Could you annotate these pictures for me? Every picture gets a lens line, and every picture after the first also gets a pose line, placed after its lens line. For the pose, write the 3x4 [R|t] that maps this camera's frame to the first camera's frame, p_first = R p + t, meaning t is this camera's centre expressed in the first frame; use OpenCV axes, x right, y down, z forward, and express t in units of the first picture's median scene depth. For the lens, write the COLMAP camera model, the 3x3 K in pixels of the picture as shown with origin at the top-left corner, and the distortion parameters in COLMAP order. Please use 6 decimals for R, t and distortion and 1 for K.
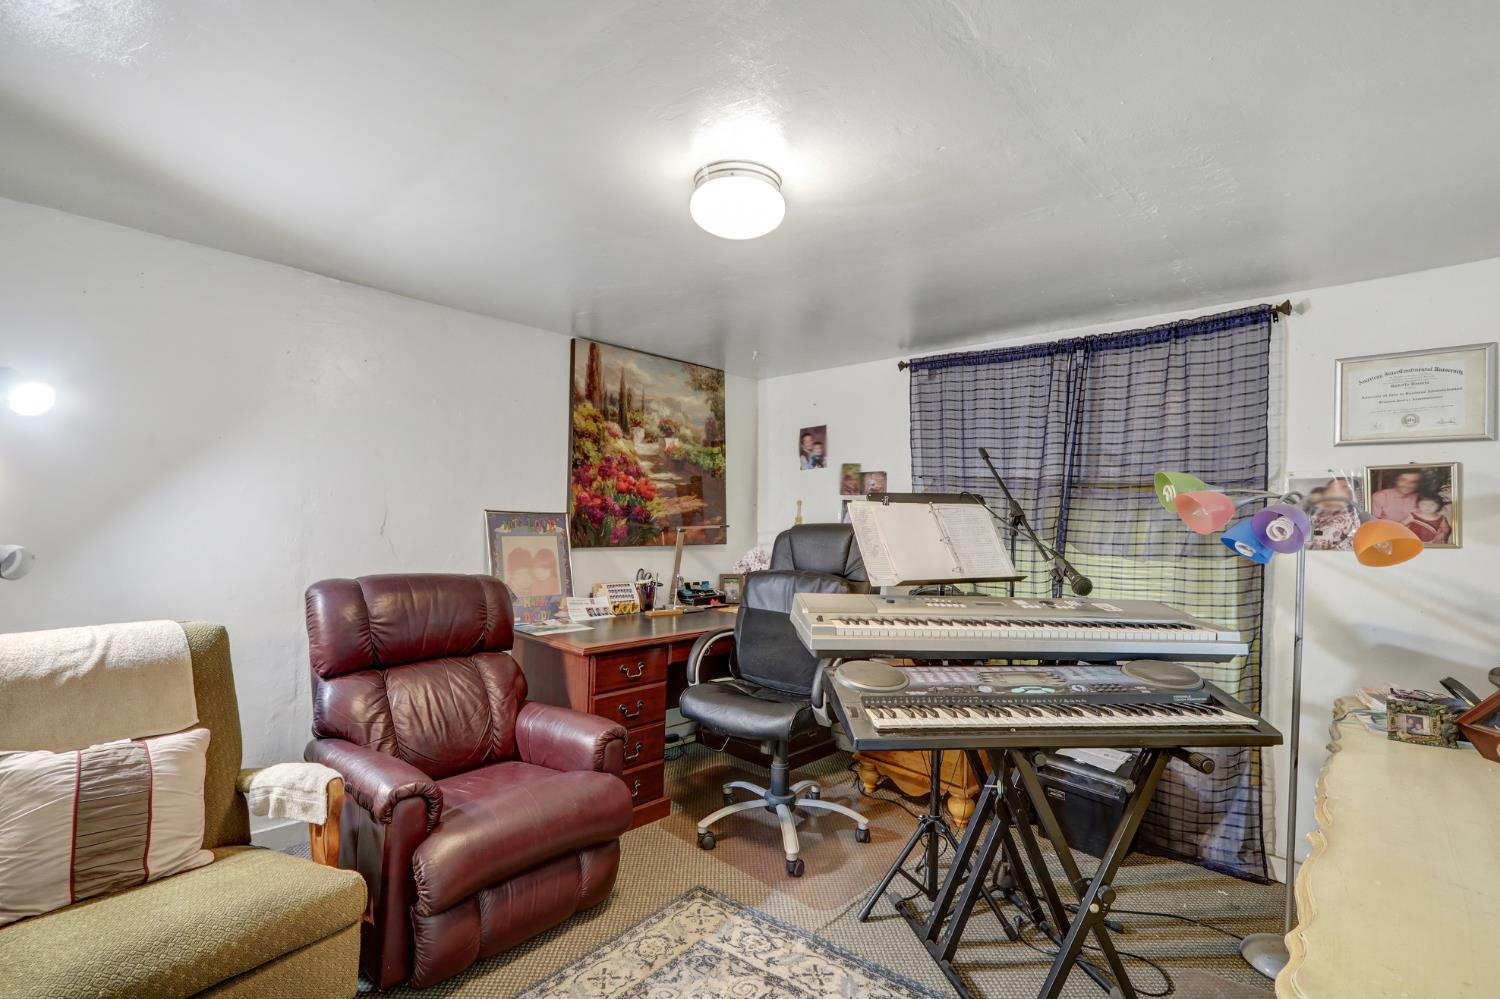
lens RADIAL K [[701.0, 0, 750.0], [0, 701.0, 499.5], [0, 0, 1]] dist [0.000582, -0.001047]
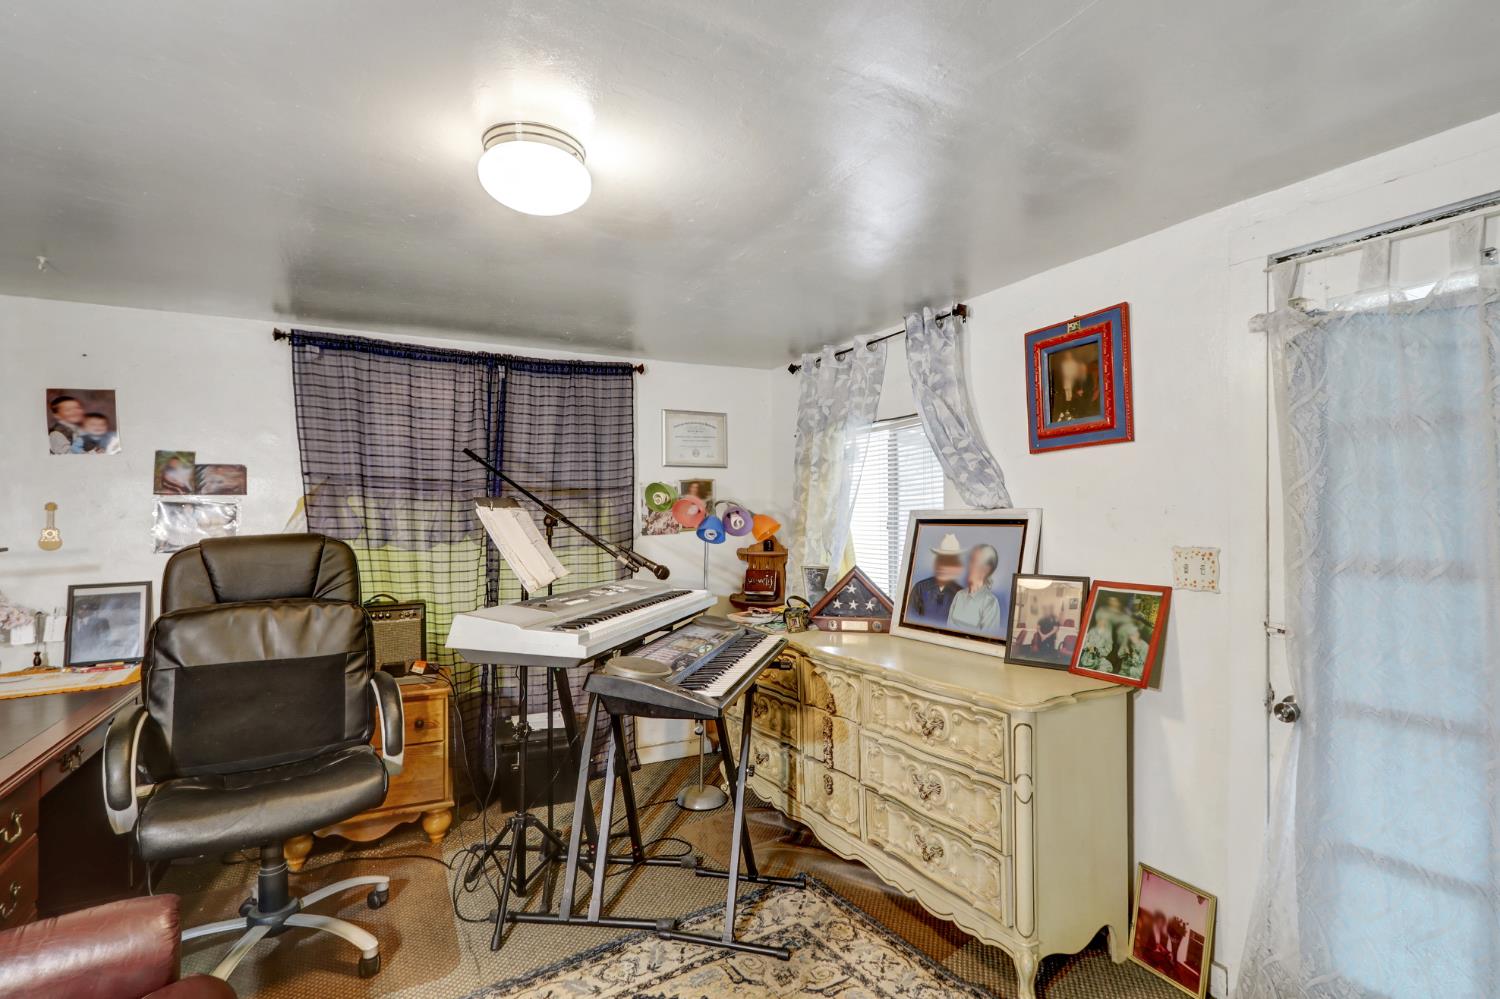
lens RADIAL K [[701.0, 0, 750.0], [0, 701.0, 499.5], [0, 0, 1]] dist [0.000582, -0.001047]
pose [[0.303819, -0.004807, 0.952717, -0.485681], [-0.002561, 0.999980, 0.005862, -0.009724], [-0.952726, -0.004221, 0.303801, 0.297503]]
